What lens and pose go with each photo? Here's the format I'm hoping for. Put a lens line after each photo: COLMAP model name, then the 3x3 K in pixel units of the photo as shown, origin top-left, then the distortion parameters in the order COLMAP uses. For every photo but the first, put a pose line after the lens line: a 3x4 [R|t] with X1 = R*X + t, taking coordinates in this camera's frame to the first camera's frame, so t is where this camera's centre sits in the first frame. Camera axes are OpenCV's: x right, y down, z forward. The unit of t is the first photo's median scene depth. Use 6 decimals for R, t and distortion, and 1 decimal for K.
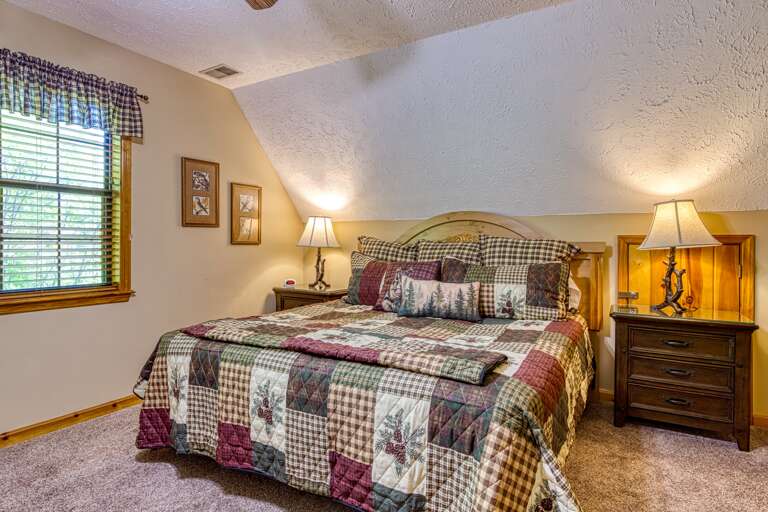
lens RADIAL K [[400.8, 0, 384.0], [0, 400.8, 252.0], [0, 0, 1]] dist [-0.001539, -0.000405]
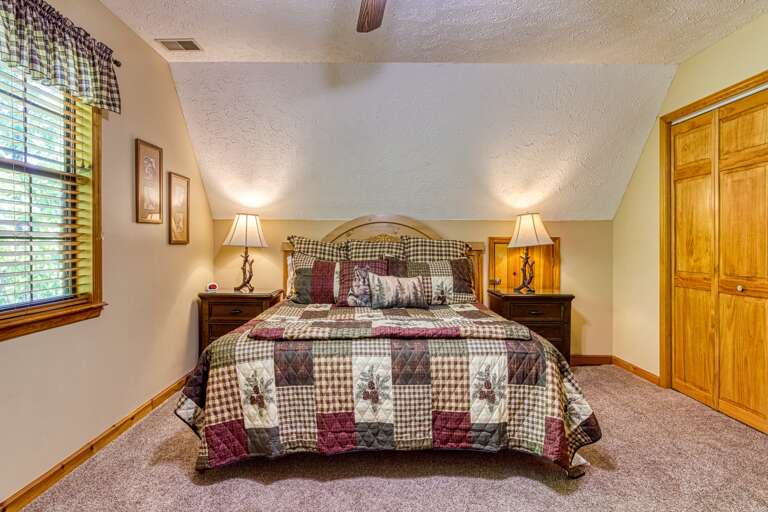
lens RADIAL K [[440.5, 0, 384.0], [0, 440.5, 256.0], [0, 0, 1]] dist [-0.002344, 0.000043]
pose [[0.839807, -0.016194, 0.542644, -0.882685], [0.009821, 0.999845, 0.014639, -0.005929], [-0.542797, -0.006964, 0.839835, -0.057288]]
